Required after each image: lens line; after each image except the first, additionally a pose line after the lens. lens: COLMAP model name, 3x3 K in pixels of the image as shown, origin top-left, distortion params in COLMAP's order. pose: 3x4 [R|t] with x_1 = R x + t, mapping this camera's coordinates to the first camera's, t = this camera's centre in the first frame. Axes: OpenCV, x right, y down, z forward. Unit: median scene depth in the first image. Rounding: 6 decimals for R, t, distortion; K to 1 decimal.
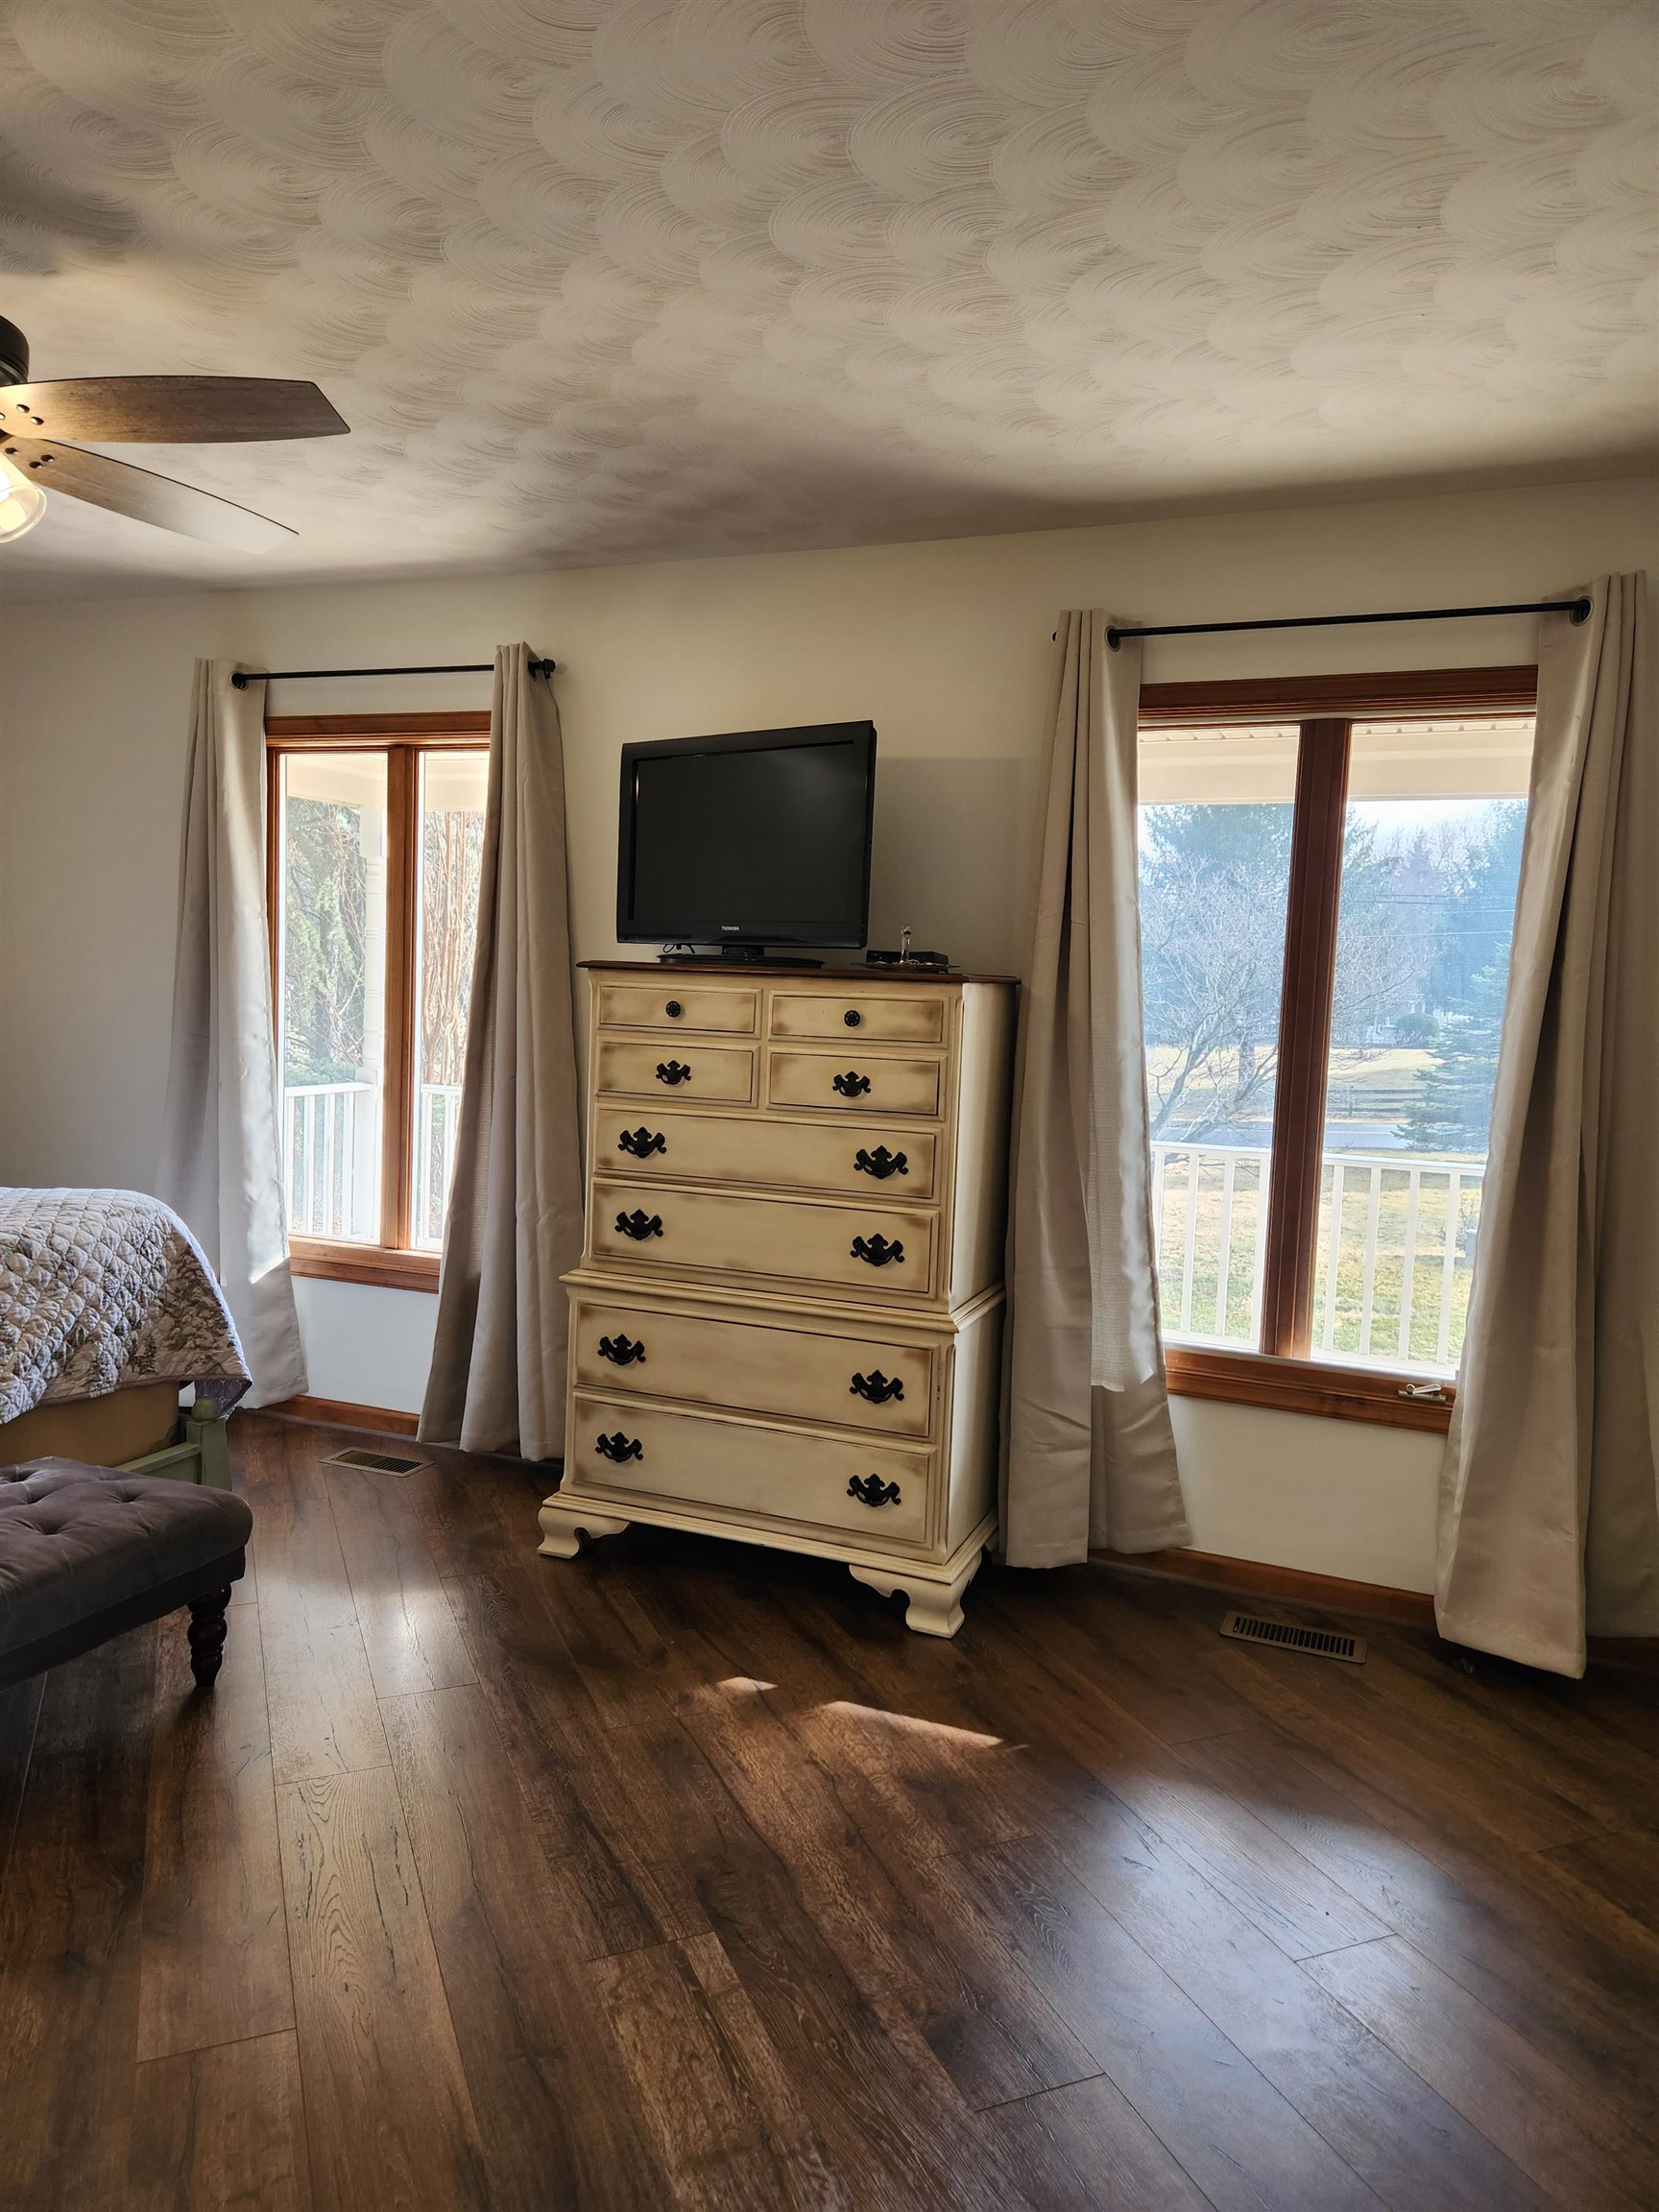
lens RADIAL K [[1518.7, 0, 828.7], [0, 1518.7, 1070.5], [0, 0, 1]] dist [0.039454, -0.069120]
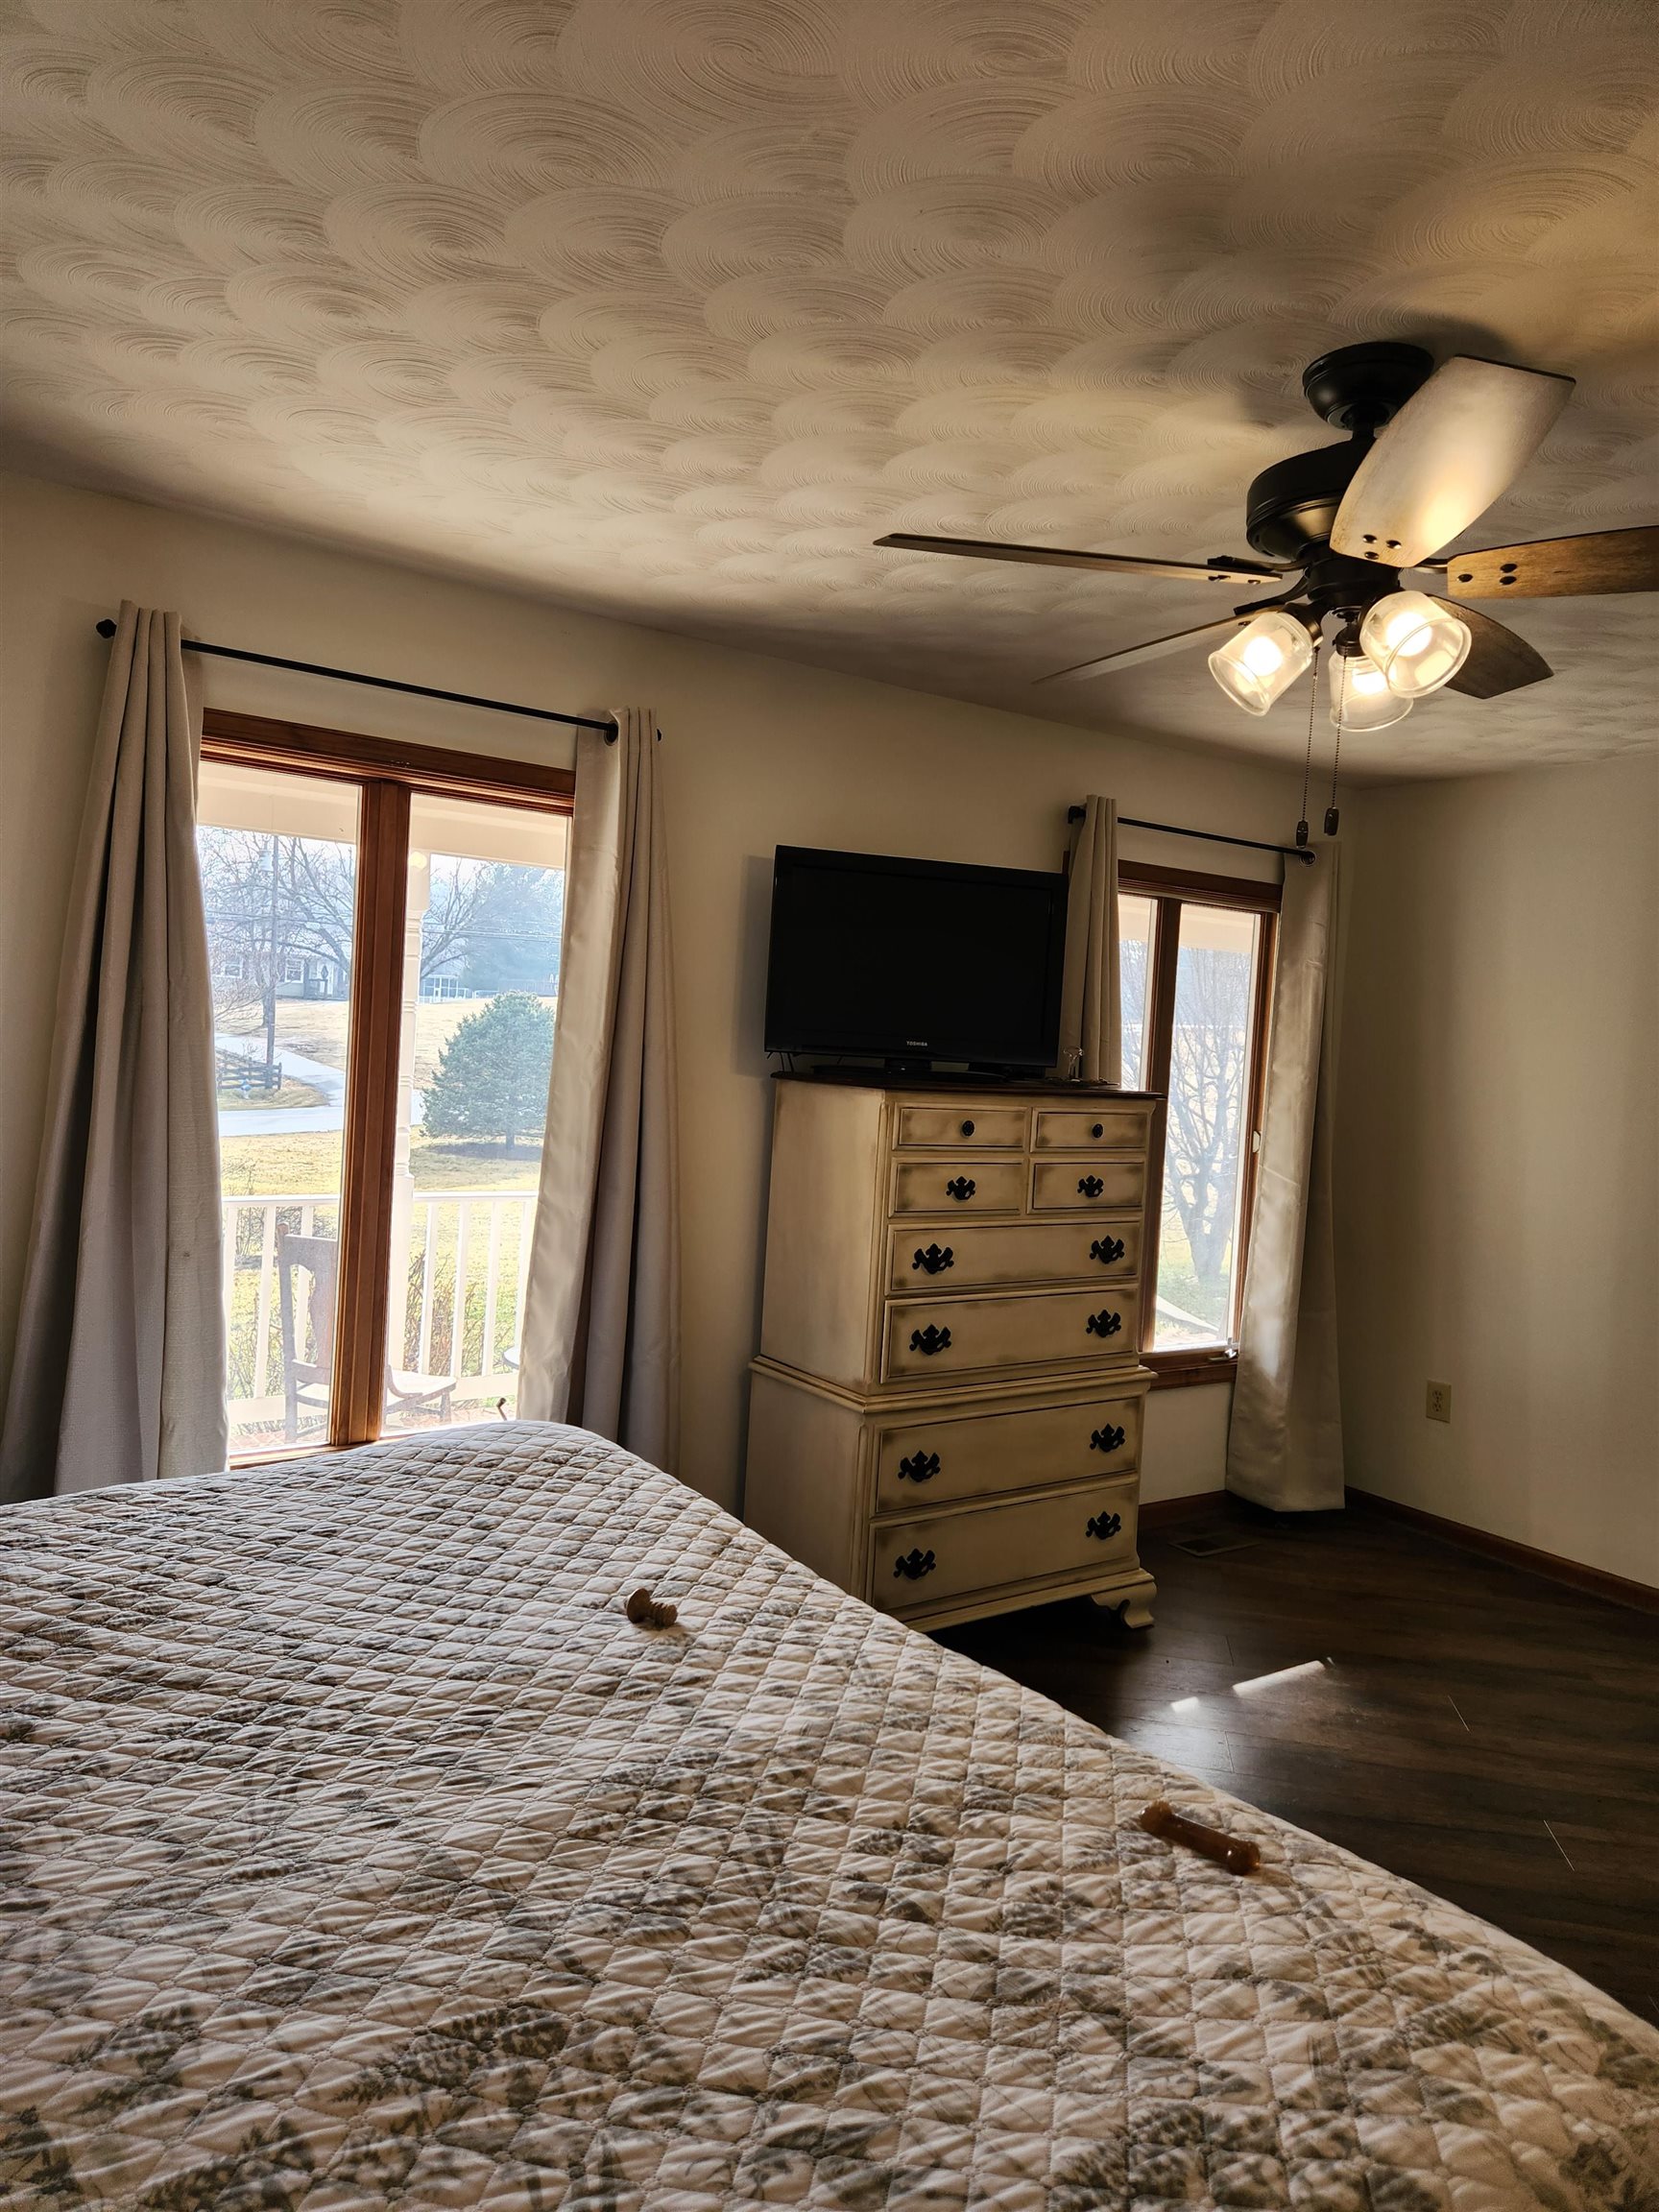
lens RADIAL K [[1477.1, 0, 814.0], [0, 1477.1, 1097.8], [0, 0, 1]] dist [0.058791, -0.059079]
pose [[0.542372, -0.034990, 0.839409, -1.007110], [0.023410, 0.999374, 0.026531, -0.090090], [-0.839812, 0.005261, 0.542852, 0.531711]]
